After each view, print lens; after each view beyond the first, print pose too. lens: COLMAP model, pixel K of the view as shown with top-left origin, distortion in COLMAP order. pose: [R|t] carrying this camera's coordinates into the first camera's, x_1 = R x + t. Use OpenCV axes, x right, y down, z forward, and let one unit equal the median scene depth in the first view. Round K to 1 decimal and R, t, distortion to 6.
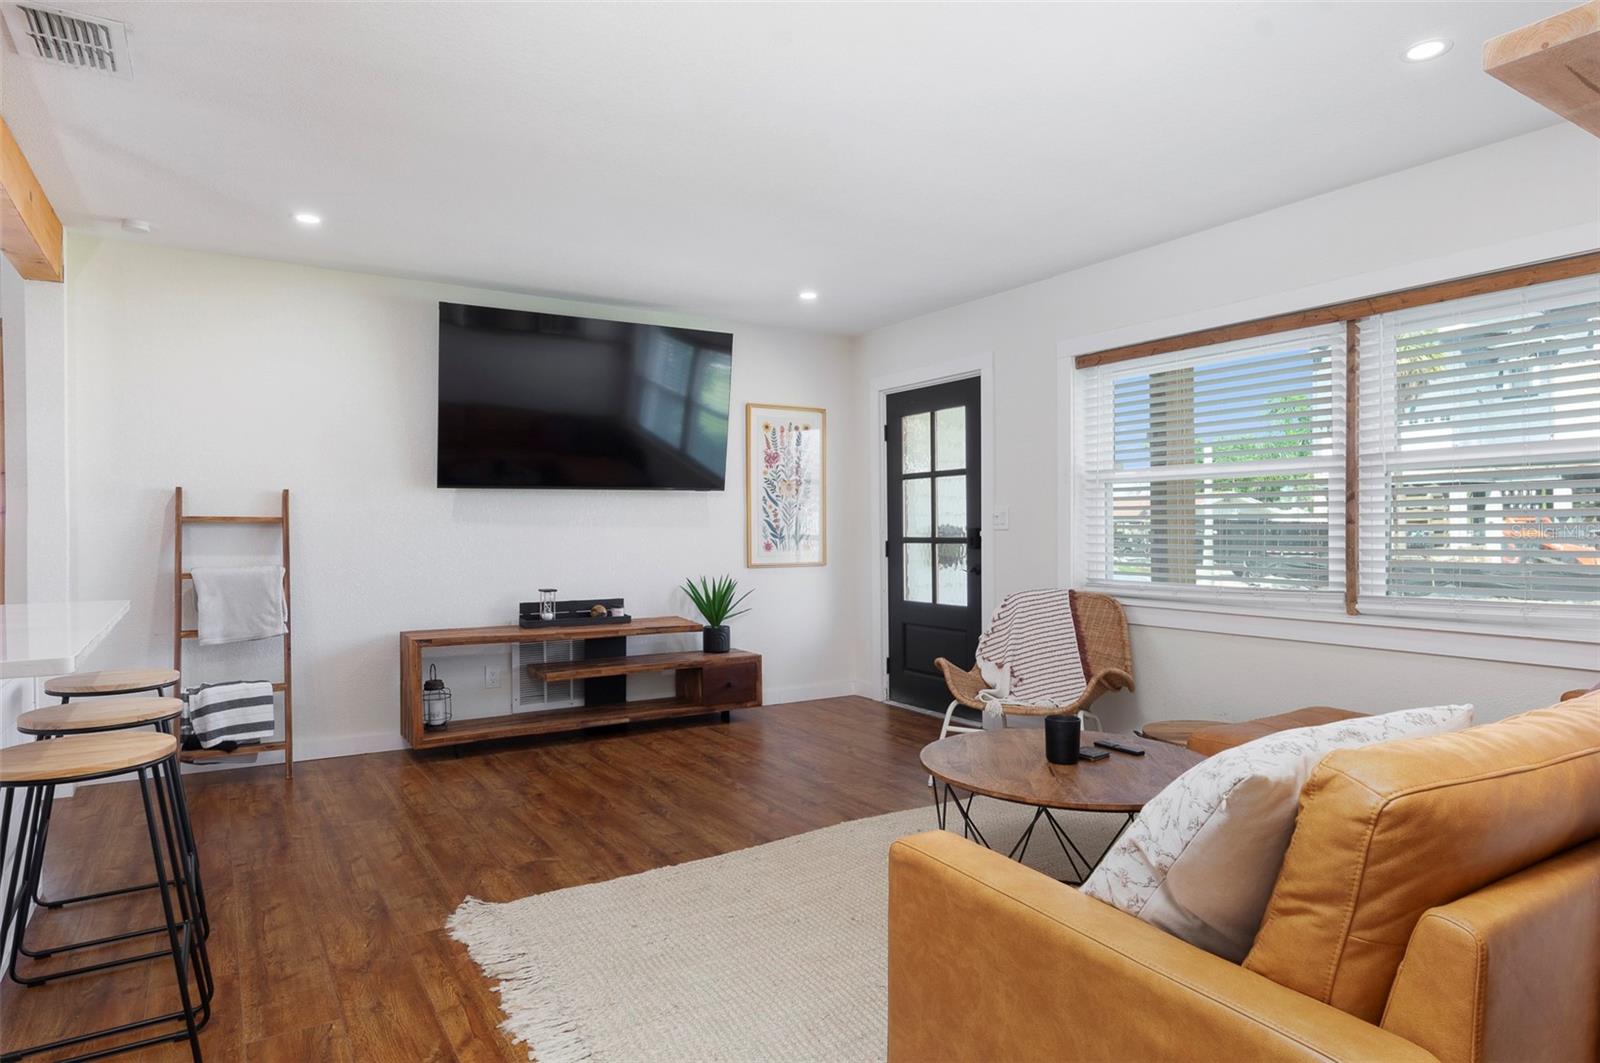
lens RADIAL K [[931.7, 0, 798.4], [0, 931.7, 539.5], [0, 0, 1]] dist [-0.001902, 0.000884]
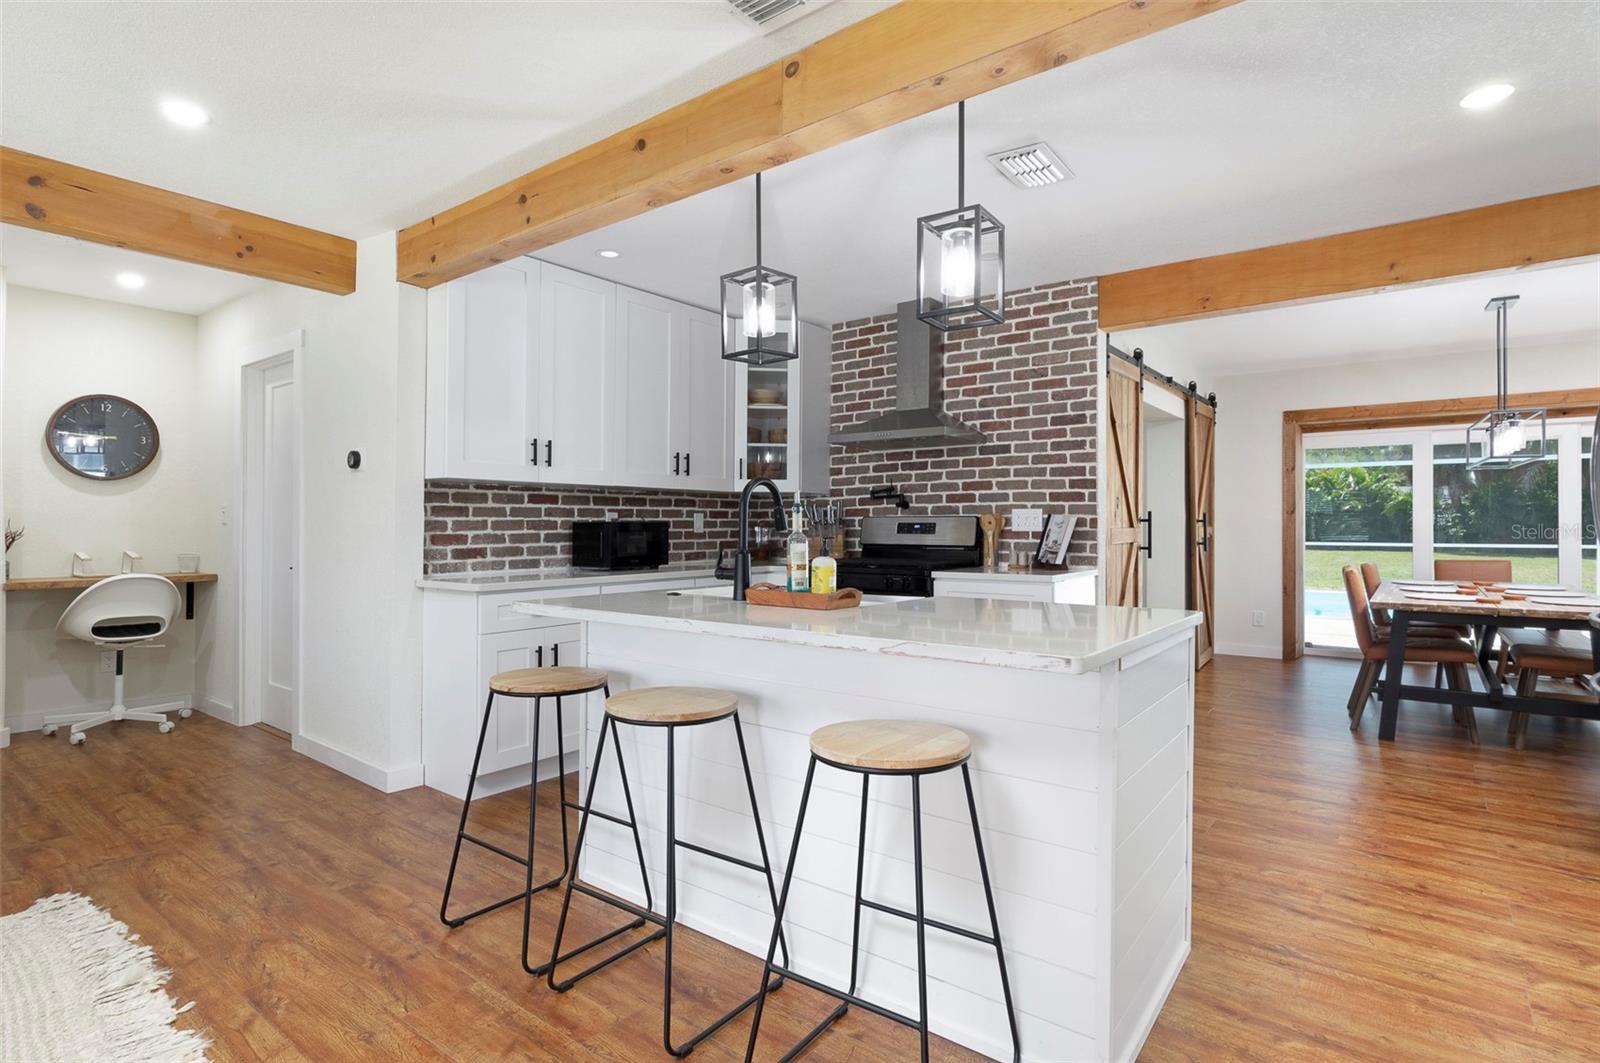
lens RADIAL K [[792.5, 0, 798.8], [0, 792.5, 526.2], [0, 0, 1]] dist [0.000291, -0.000843]
pose [[-0.938407, 0.002193, -0.345524, -0.337628], [-0.001121, 0.999955, 0.009391, -0.010830], [0.345529, 0.009200, -0.938363, 1.092276]]
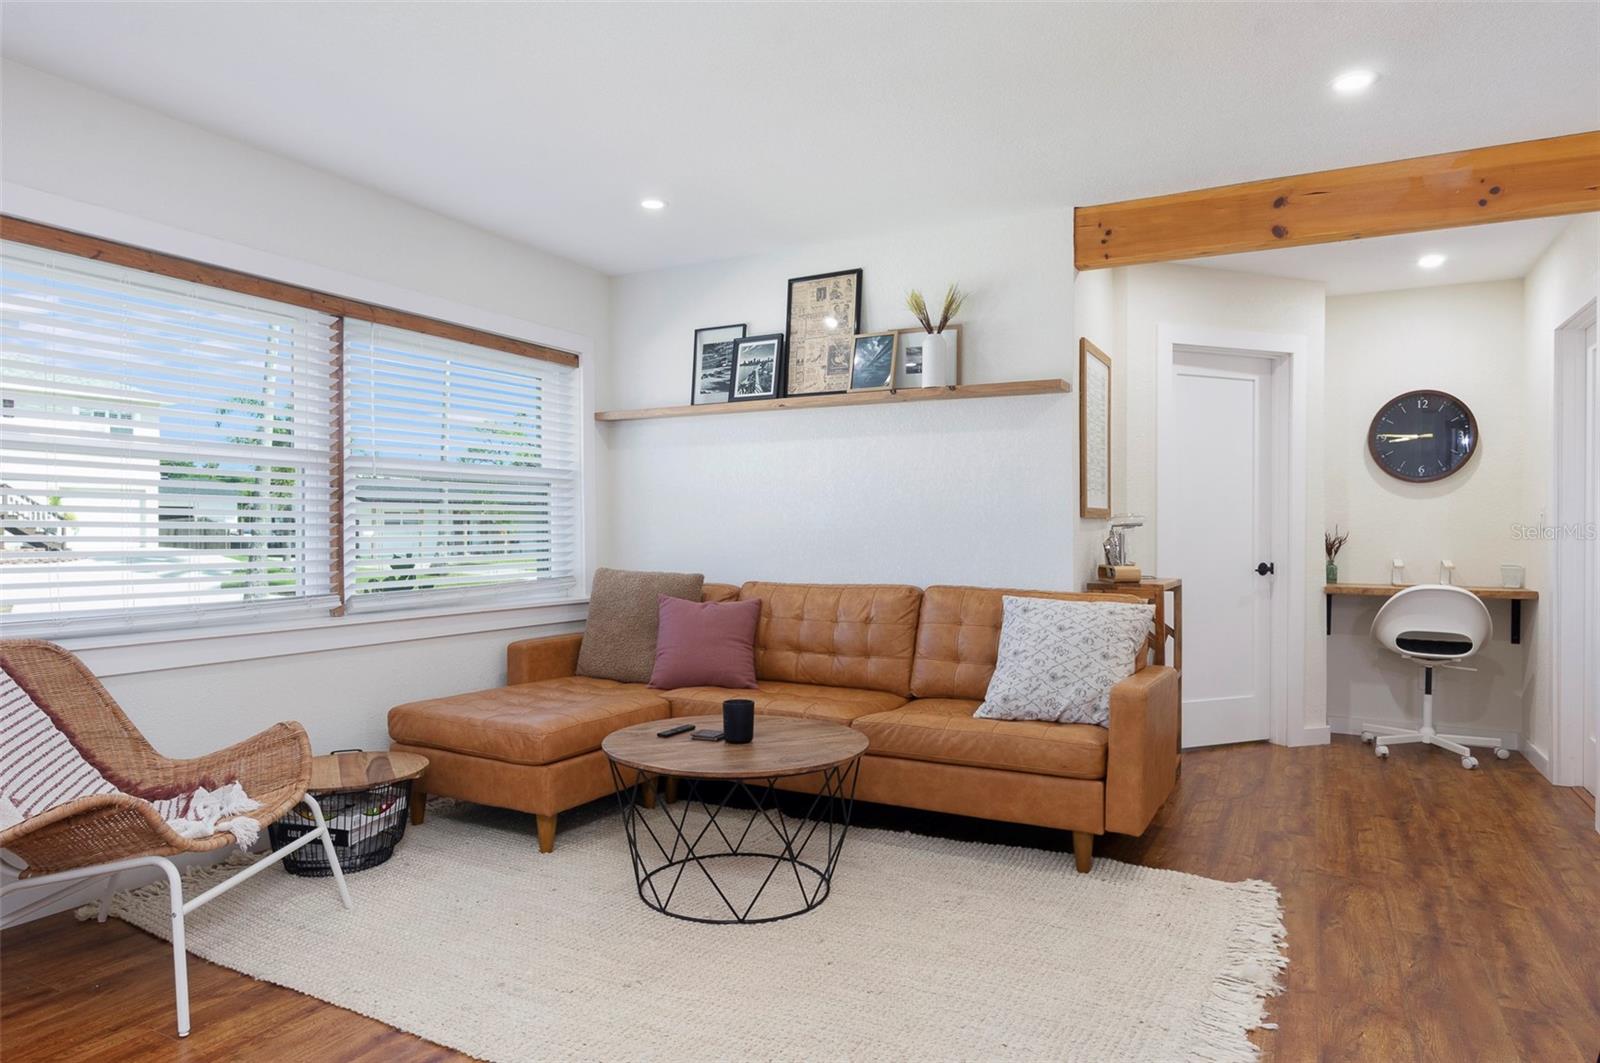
lens RADIAL K [[968.6, 0, 800.2], [0, 968.6, 533.9], [0, 0, 1]] dist [-0.003679, -0.000770]
pose [[-0.504138, -0.001780, 0.863621, -0.506887], [0.005957, 0.999967, 0.005538, -0.008320], [-0.863602, 0.007937, -0.504111, 1.038532]]
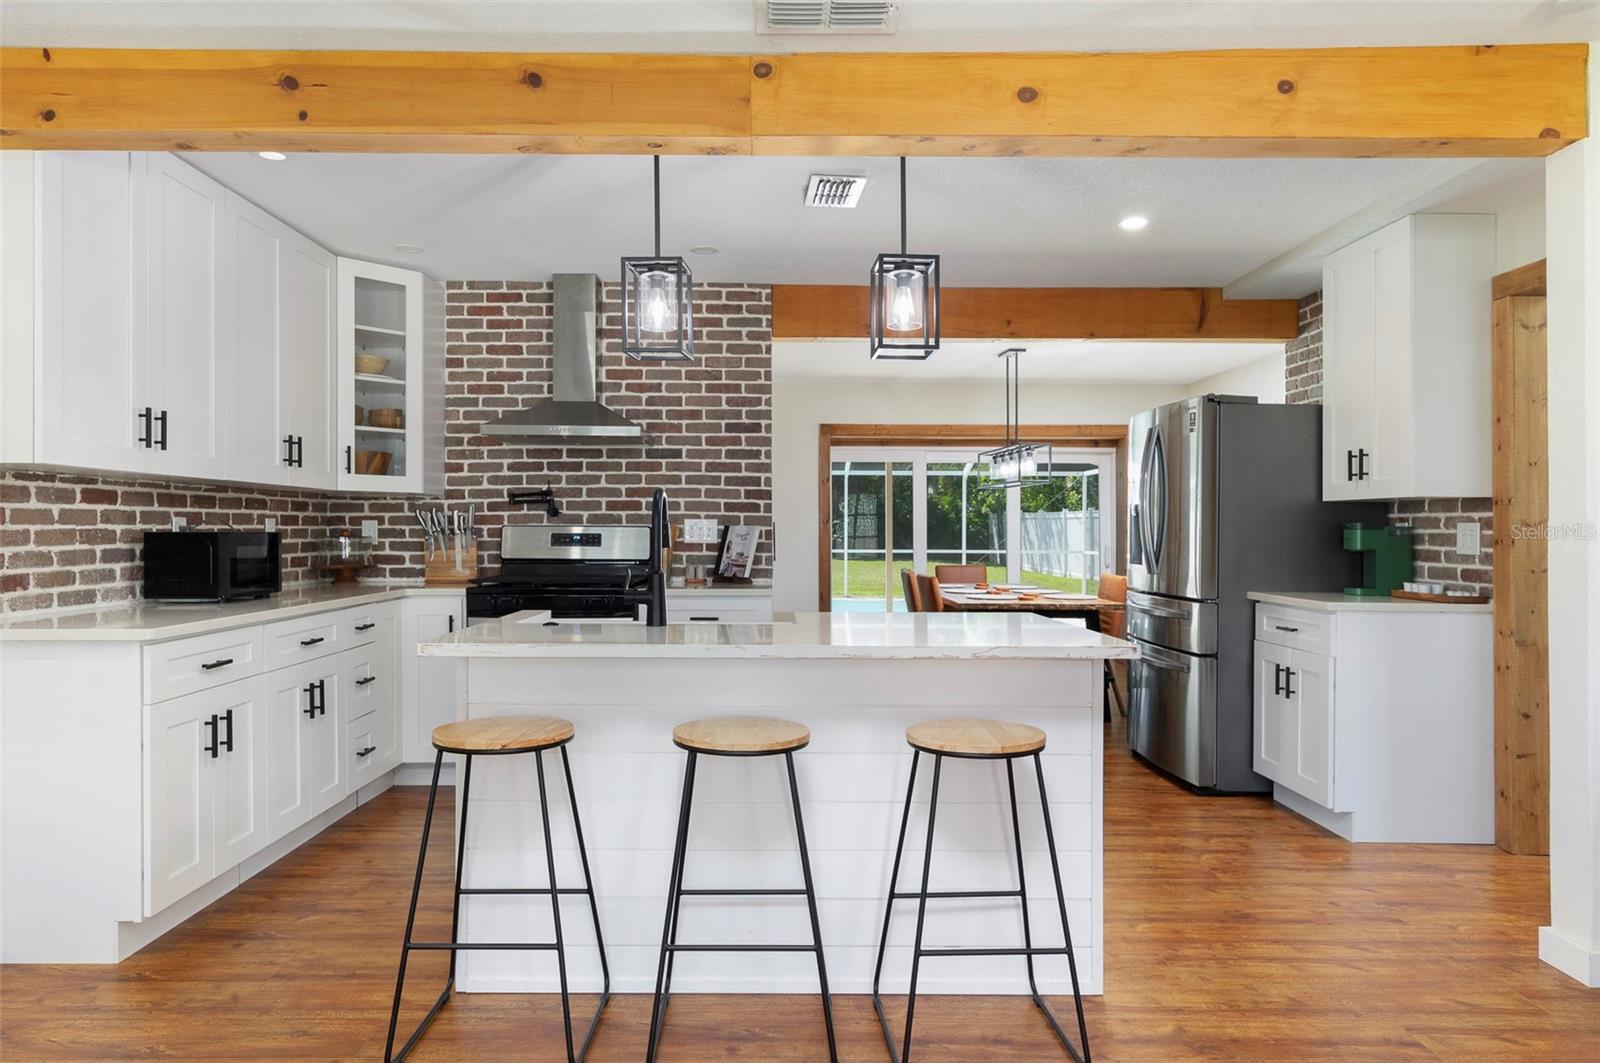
lens RADIAL K [[999.5, 0, 771.4], [0, 999.5, 537.0], [0, 0, 1]] dist [0.002308, -0.000662]
pose [[-0.531183, 0.004662, -0.847244, 0.055210], [-0.011603, 0.999851, 0.012776, -0.019734], [0.847178, 0.016617, -0.531050, 0.930373]]
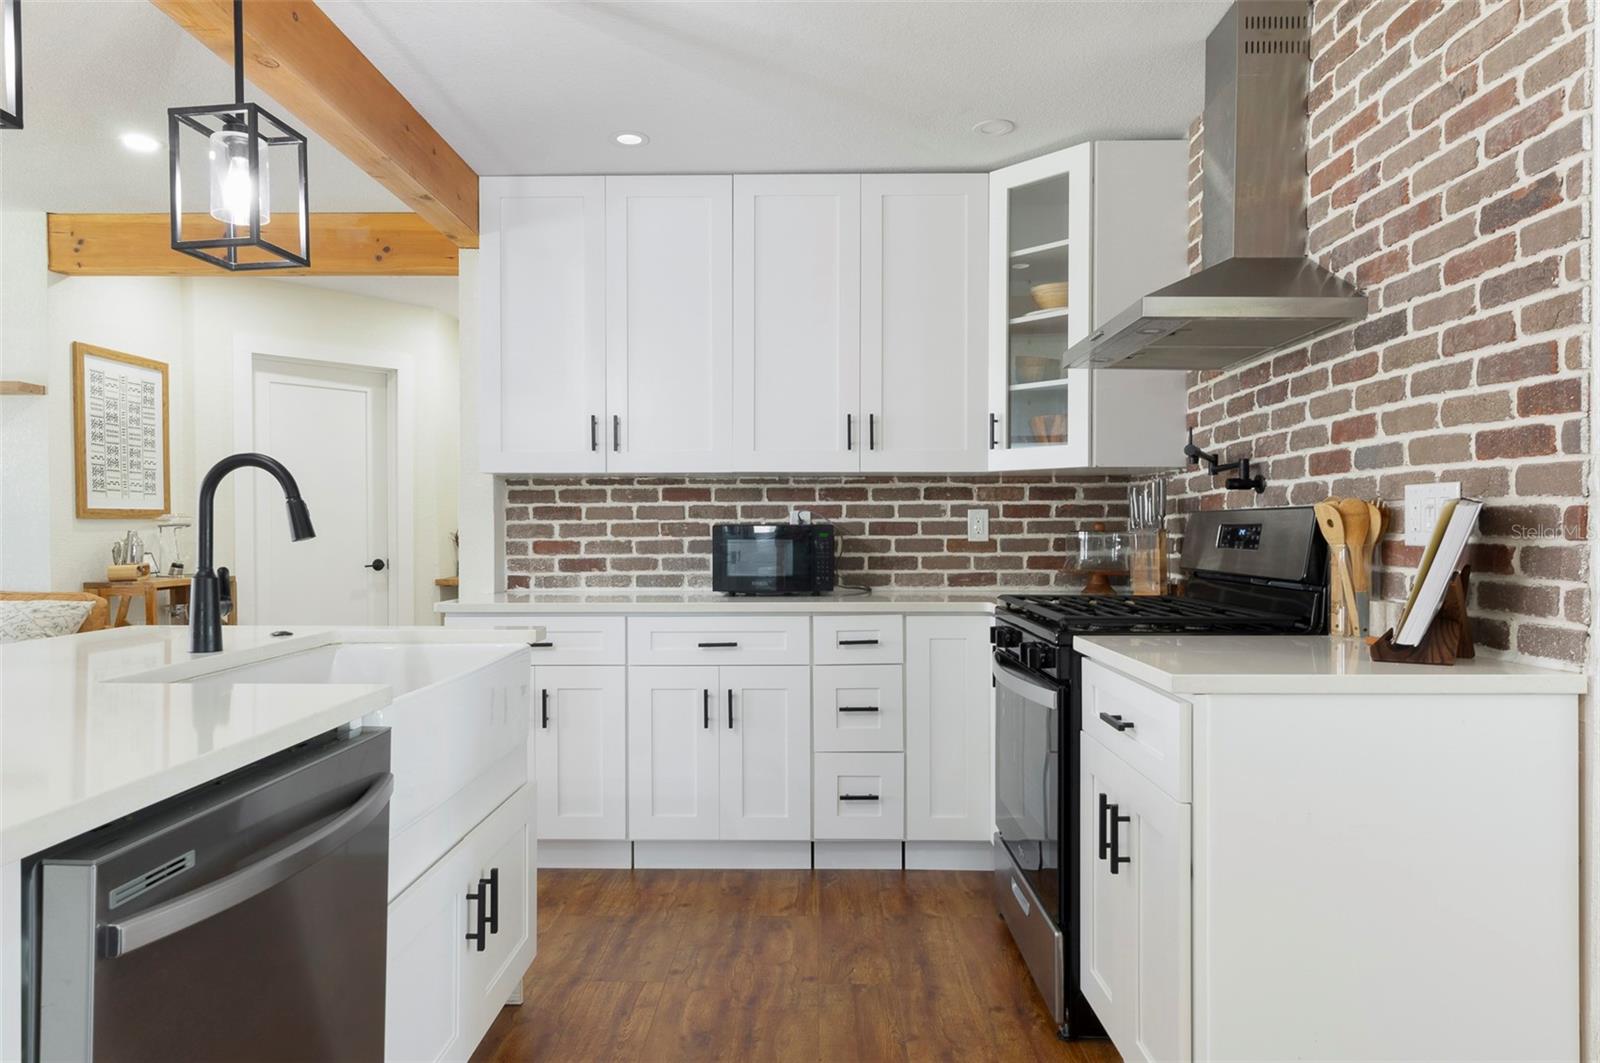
lens RADIAL K [[995.0, 0, 848.2], [0, 995.0, 549.8], [0, 0, 1]] dist [-0.004975, -0.002119]
pose [[-0.849491, -0.007825, 0.527546, -1.064045], [0.007962, 0.999586, 0.027647, -0.007668], [-0.527544, 0.027687, -0.849077, 0.724077]]
